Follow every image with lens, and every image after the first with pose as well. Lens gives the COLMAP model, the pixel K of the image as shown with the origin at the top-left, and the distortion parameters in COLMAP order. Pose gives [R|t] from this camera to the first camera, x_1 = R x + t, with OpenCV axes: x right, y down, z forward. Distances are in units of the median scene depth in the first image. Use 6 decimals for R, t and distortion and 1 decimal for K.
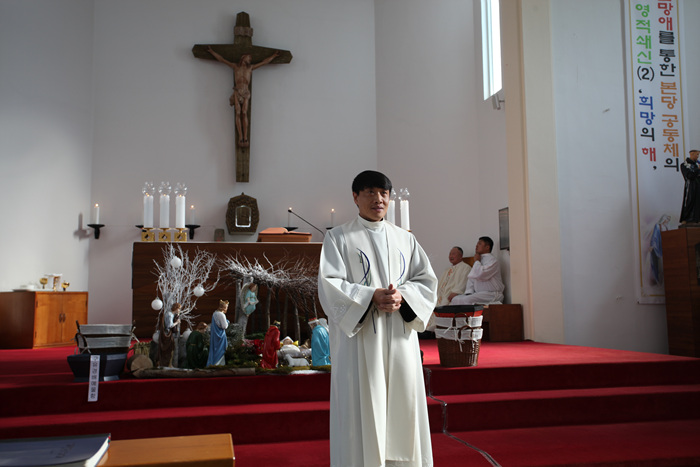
lens RADIAL K [[679.4, 0, 346.4], [0, 679.4, 230.2], [0, 0, 1]] dist [0.042718, 0.000000]
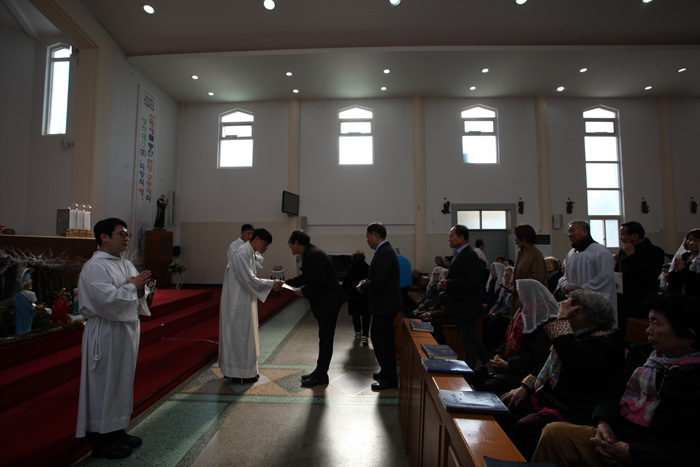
lens RADIAL K [[348.9, 0, 349.2], [0, 348.9, 227.6], [0, 0, 1]] dist [-0.062669, 0.020087]
pose [[0.256927, 0.069946, 0.963896, -0.376433], [-0.104580, 0.993533, -0.044220, -0.024581], [-0.960756, -0.089443, 0.262580, 0.120127]]
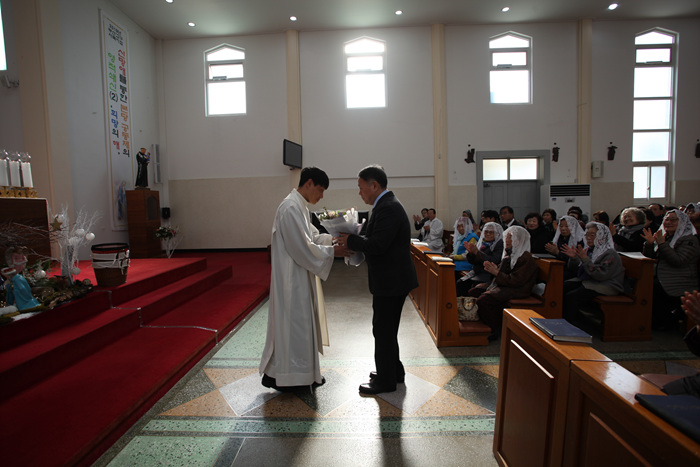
lens RADIAL K [[348.9, 0, 347.7], [0, 348.9, 231.7], [0, 0, 1]] dist [-0.062669, 0.020087]
pose [[0.259560, -0.061781, 0.963749, -0.246895], [-0.078978, 0.993251, 0.084943, -0.011945], [-0.962492, -0.098163, 0.252929, 0.194728]]
